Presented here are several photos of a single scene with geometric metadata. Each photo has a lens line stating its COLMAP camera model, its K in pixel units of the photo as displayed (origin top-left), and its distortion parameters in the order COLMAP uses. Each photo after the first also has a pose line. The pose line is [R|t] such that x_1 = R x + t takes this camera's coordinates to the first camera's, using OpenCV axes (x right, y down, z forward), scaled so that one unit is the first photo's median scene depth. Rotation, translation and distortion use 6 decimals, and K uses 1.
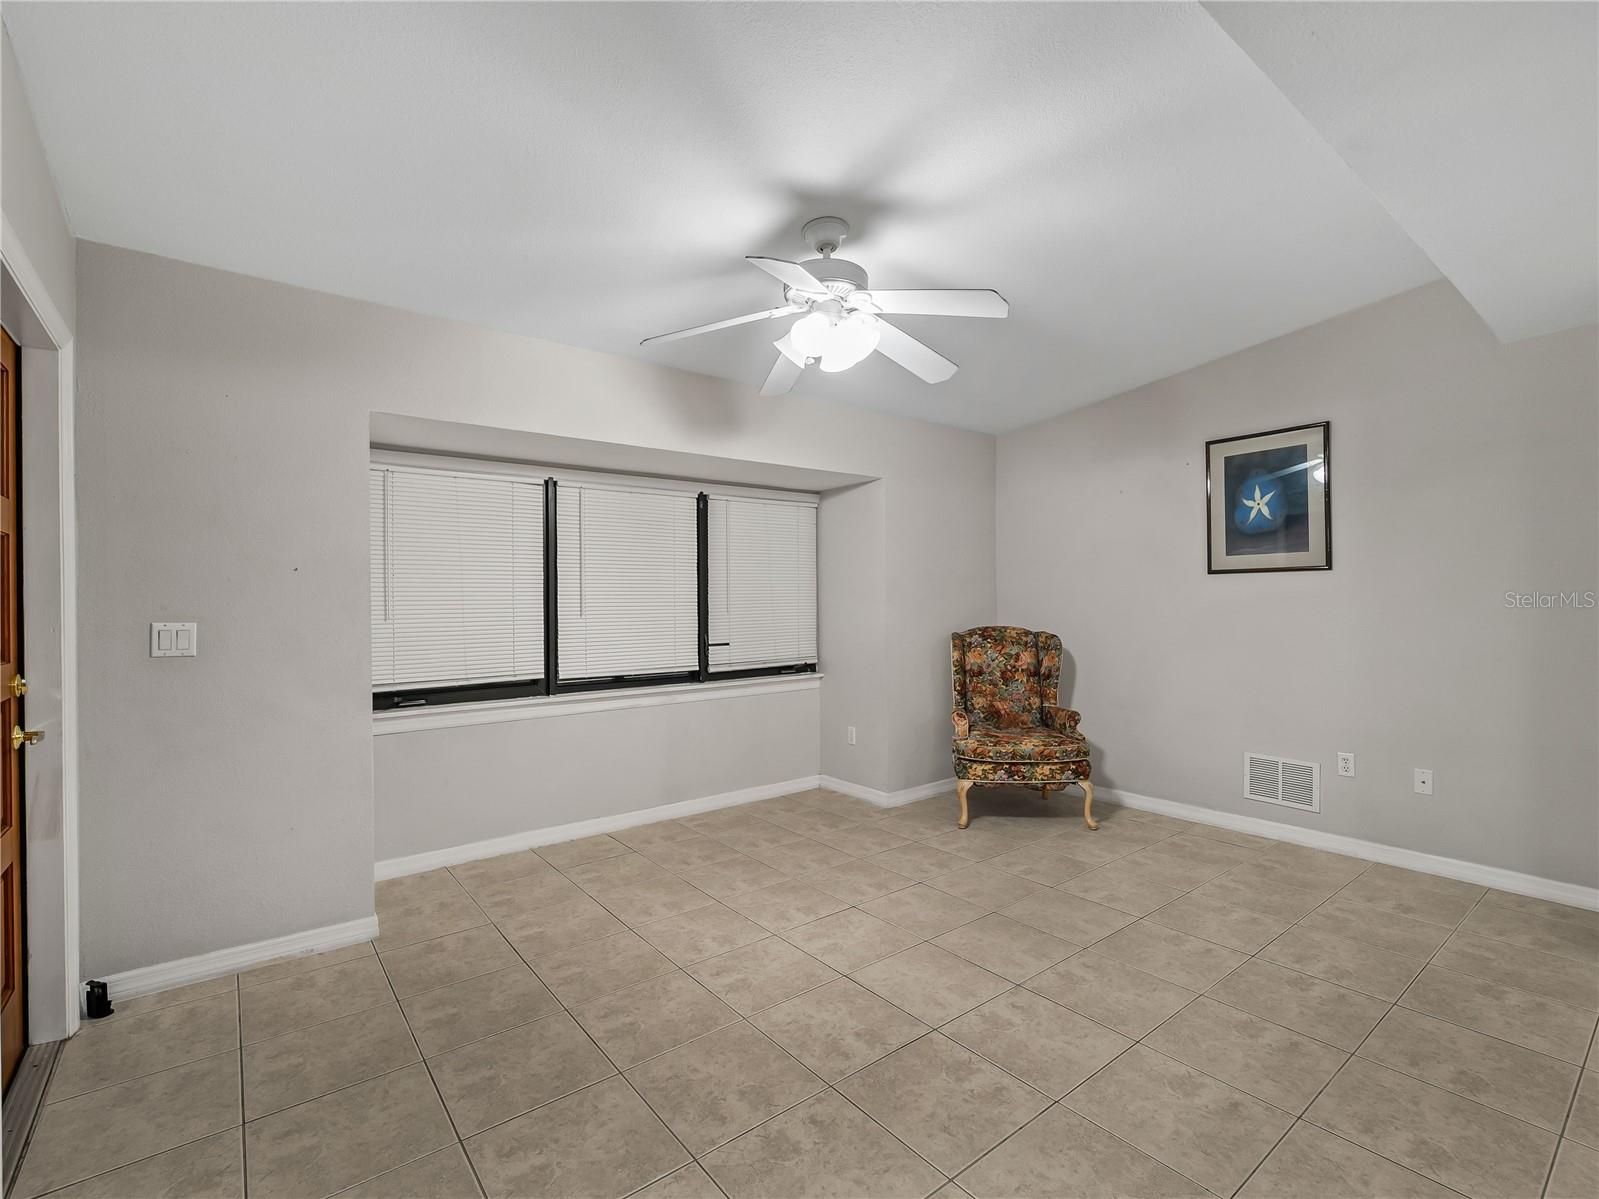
lens RADIAL K [[729.4, 0, 807.3], [0, 729.4, 603.7], [0, 0, 1]] dist [-0.002417, -0.002062]
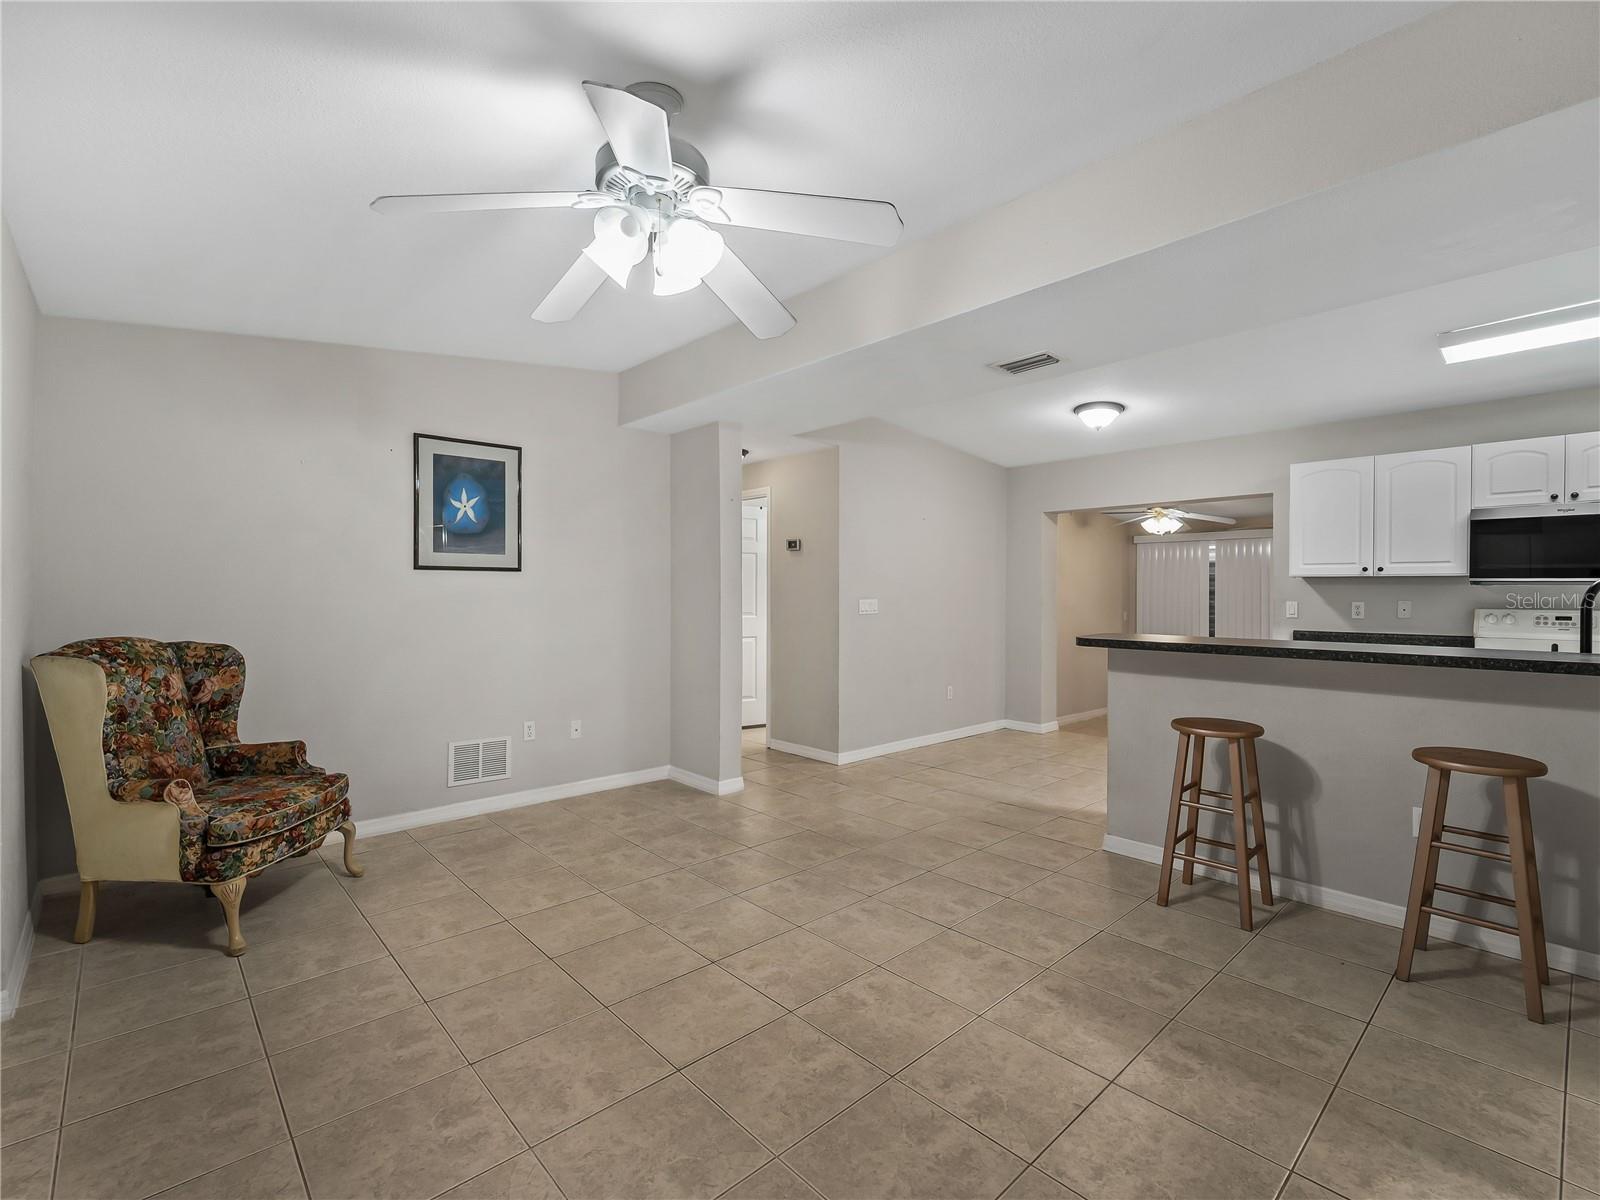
lens RADIAL K [[729.9, 0, 795.6], [0, 729.9, 594.8], [0, 0, 1]] dist [-0.002417, -0.002062]
pose [[-0.068350, 0.006054, 0.997643, -0.461211], [0.002435, 0.999980, -0.005902, 0.000235], [-0.997658, 0.002026, -0.068363, 0.570658]]
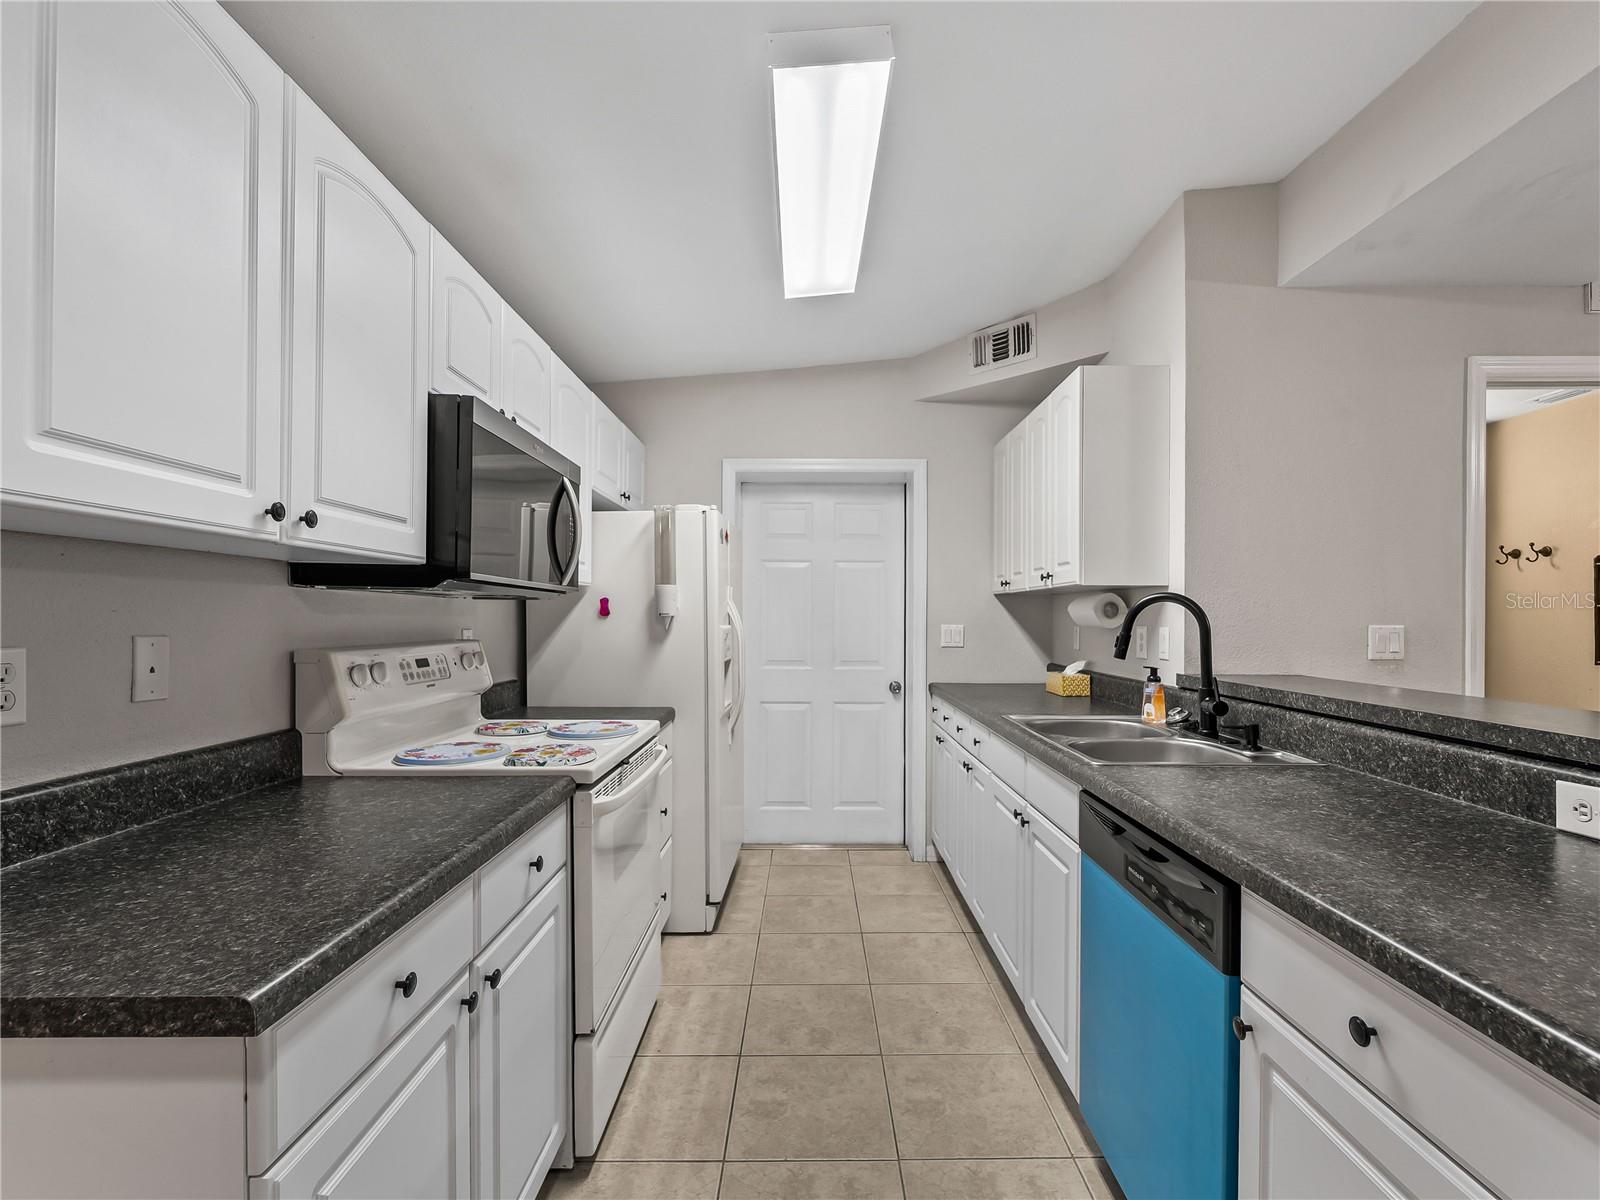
lens RADIAL K [[729.9, 0, 812.1], [0, 729.9, 619.4], [0, 0, 1]] dist [-0.002417, -0.002062]
pose [[-0.619868, 0.013346, -0.784592, 0.717339], [0.002675, 0.999885, 0.014895, -0.006289], [0.784701, 0.007134, -0.619833, -0.066240]]
